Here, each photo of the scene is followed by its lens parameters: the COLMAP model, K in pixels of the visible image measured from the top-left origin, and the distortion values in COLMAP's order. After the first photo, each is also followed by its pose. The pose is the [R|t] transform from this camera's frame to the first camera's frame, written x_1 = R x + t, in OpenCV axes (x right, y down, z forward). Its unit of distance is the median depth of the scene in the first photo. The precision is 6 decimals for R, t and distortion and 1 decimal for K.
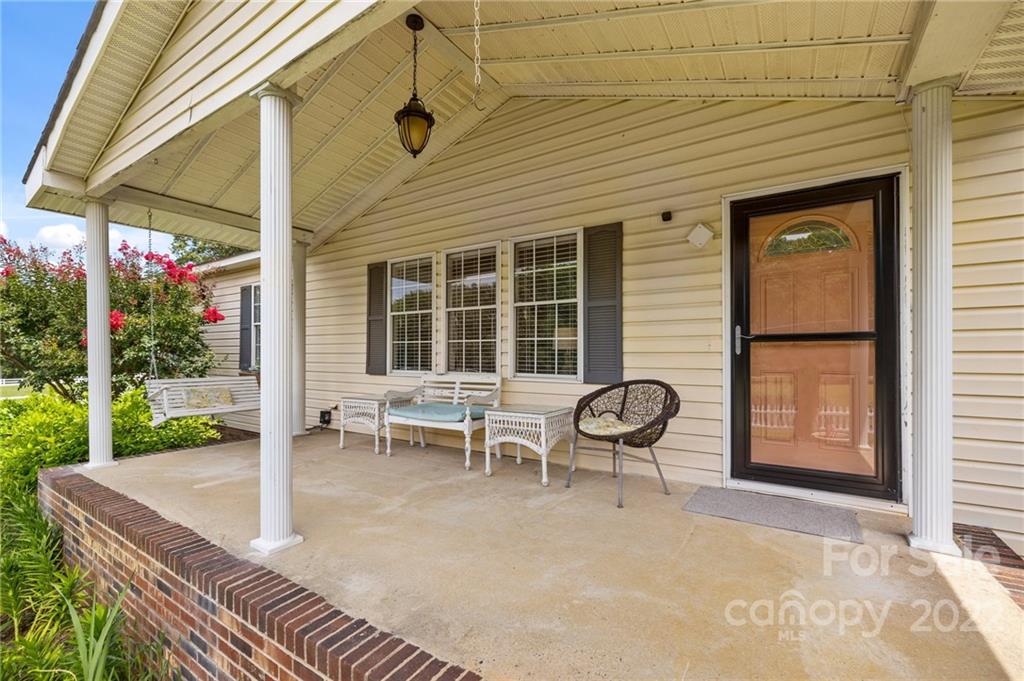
lens RADIAL K [[440.0, 0, 513.6], [0, 440.0, 346.1], [0, 0, 1]] dist [-0.000606, 0.000003]
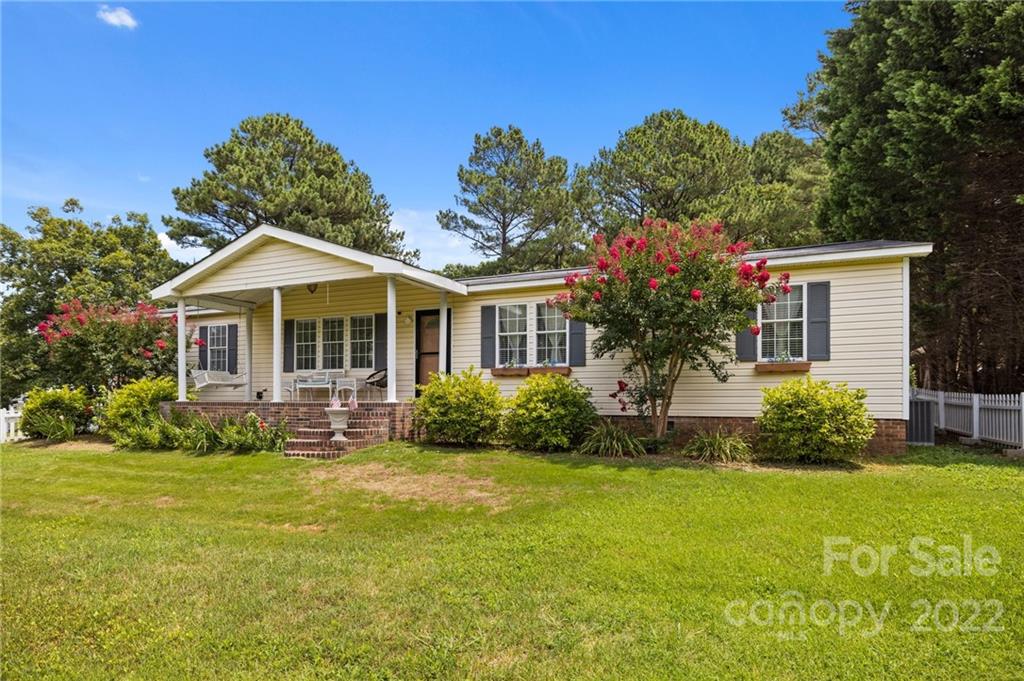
lens RADIAL K [[557.2, 0, 502.4], [0, 557.2, 385.4], [0, 0, 1]] dist [-0.006779, -0.000268]
pose [[0.987957, 0.007350, 0.154556, 0.372640], [-0.006512, 0.999961, -0.005930, 0.173761], [-0.154594, 0.004852, 0.987966, -2.303758]]
